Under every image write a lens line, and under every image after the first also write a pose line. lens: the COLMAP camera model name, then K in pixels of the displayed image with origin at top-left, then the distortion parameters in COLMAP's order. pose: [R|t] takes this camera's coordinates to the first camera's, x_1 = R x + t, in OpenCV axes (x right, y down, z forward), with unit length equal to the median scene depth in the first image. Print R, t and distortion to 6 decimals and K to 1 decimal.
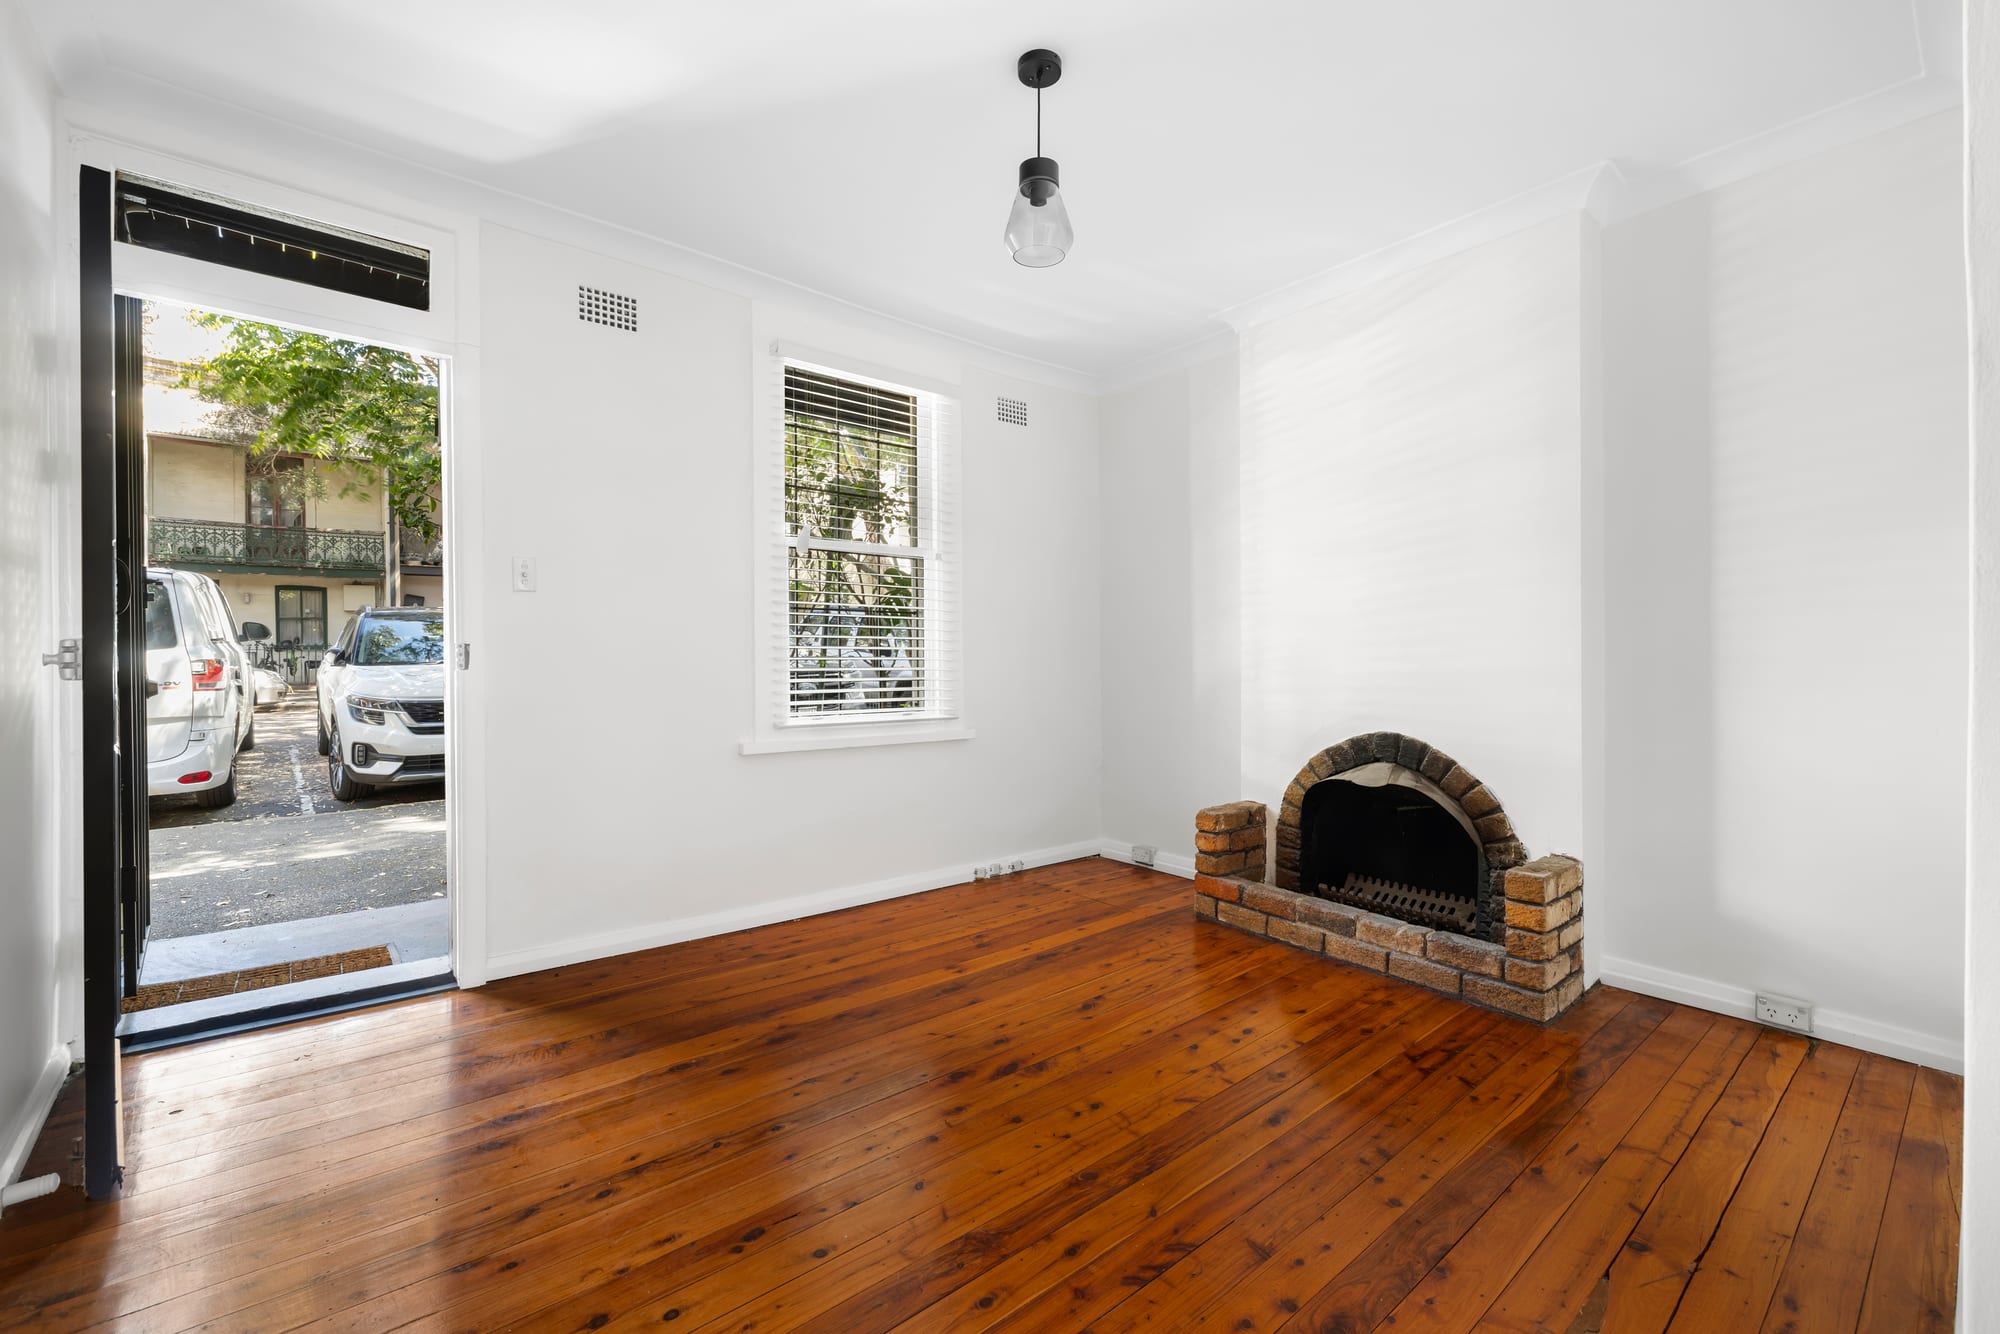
lens RADIAL K [[845.4, 0, 987.9], [0, 845.4, 656.3], [0, 0, 1]] dist [0.002279, 0.000225]
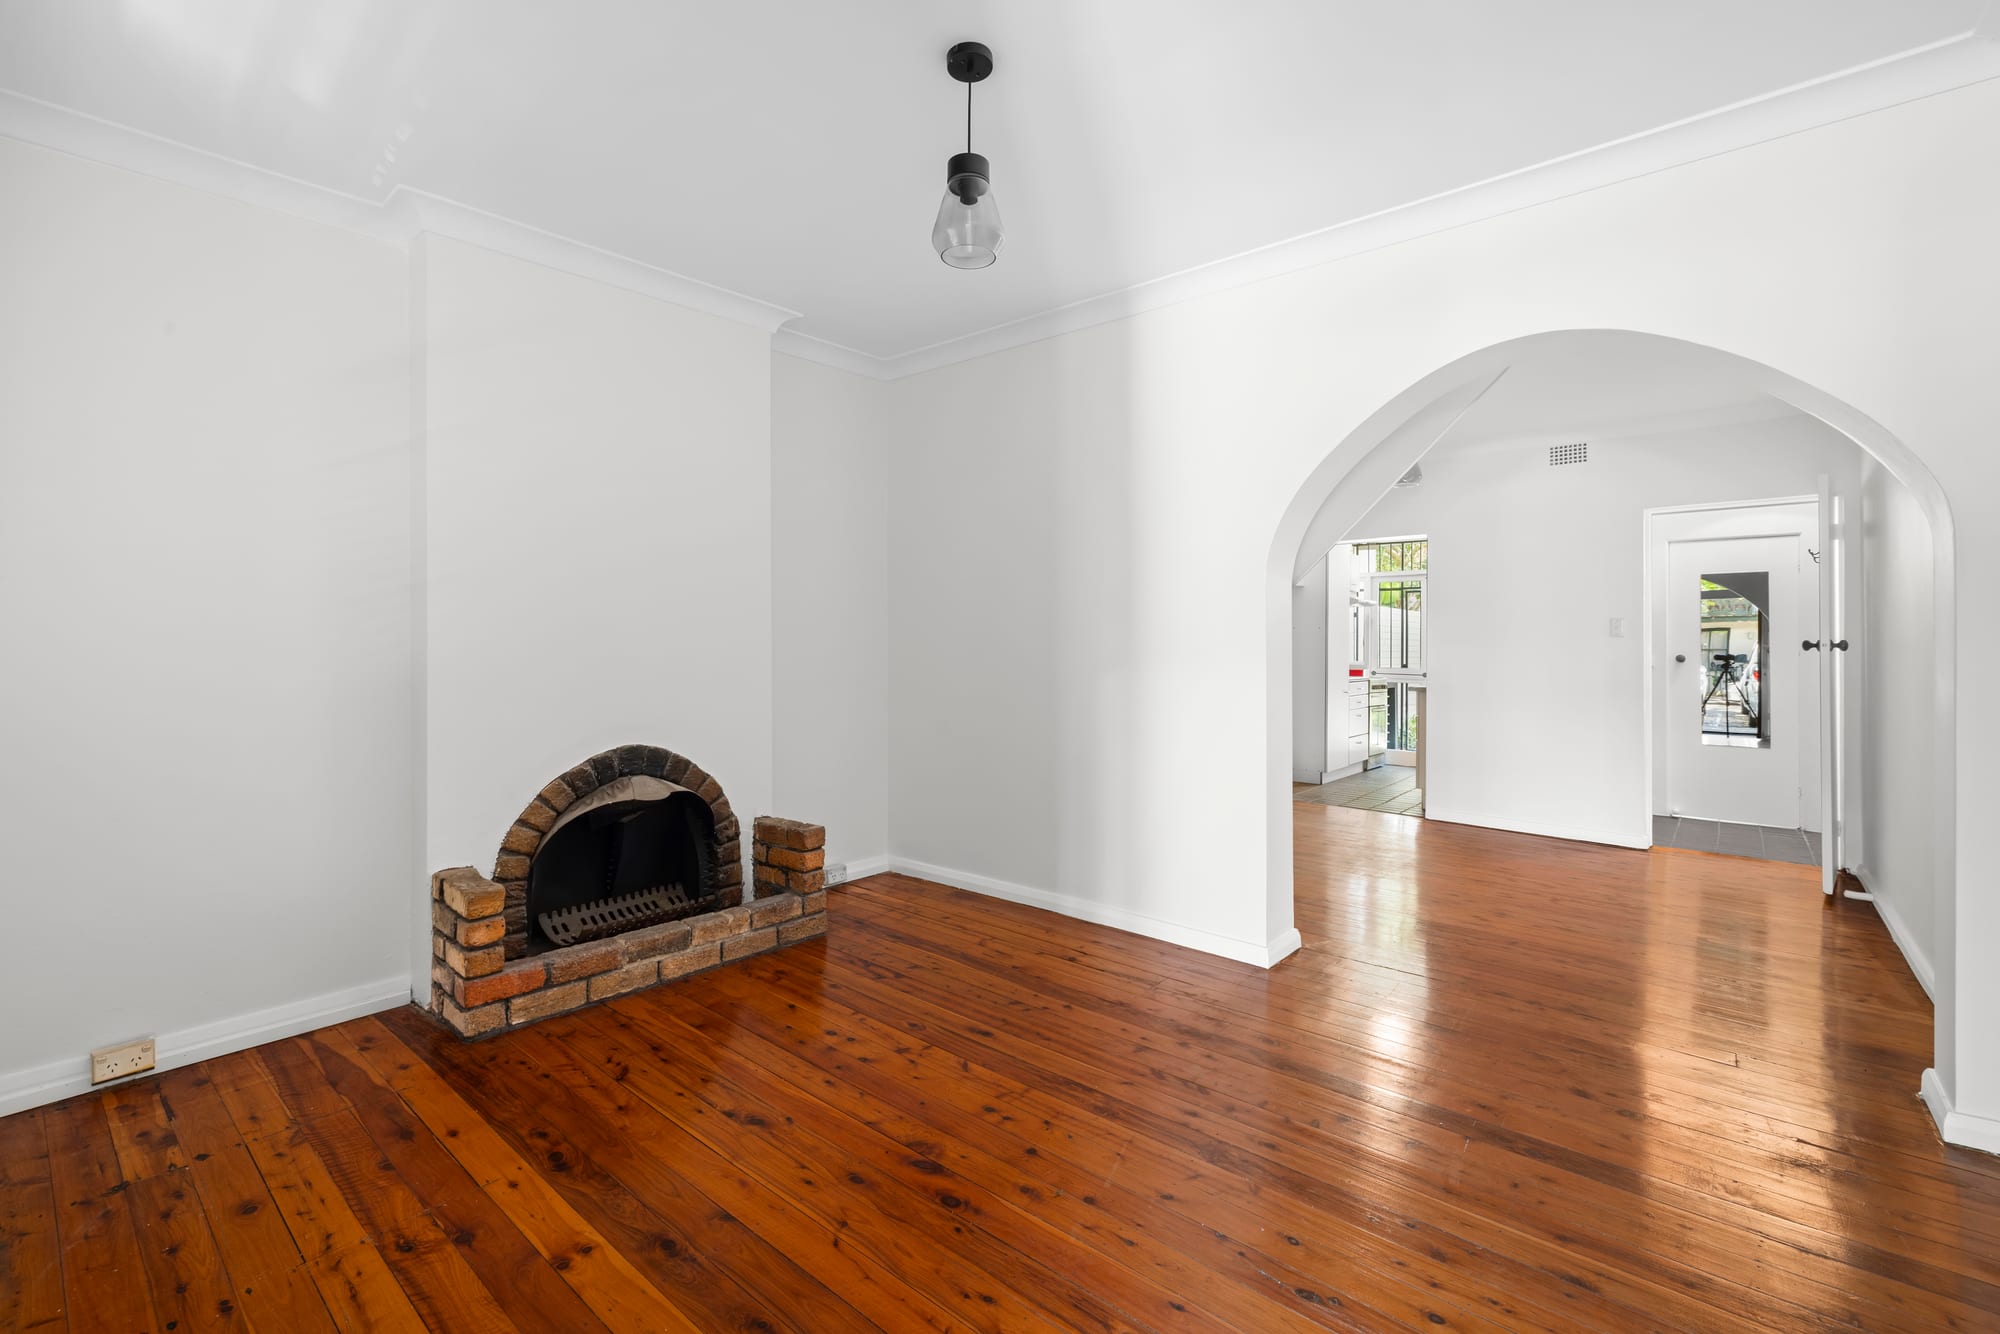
lens RADIAL K [[845.4, 0, 989.0], [0, 845.4, 657.3], [0, 0, 1]] dist [0.002279, 0.000225]
pose [[-0.170785, -0.013114, 0.985221, -0.615178], [0.010444, 0.999831, 0.015119, -0.024389], [-0.985253, 0.012871, -0.170619, 0.815772]]
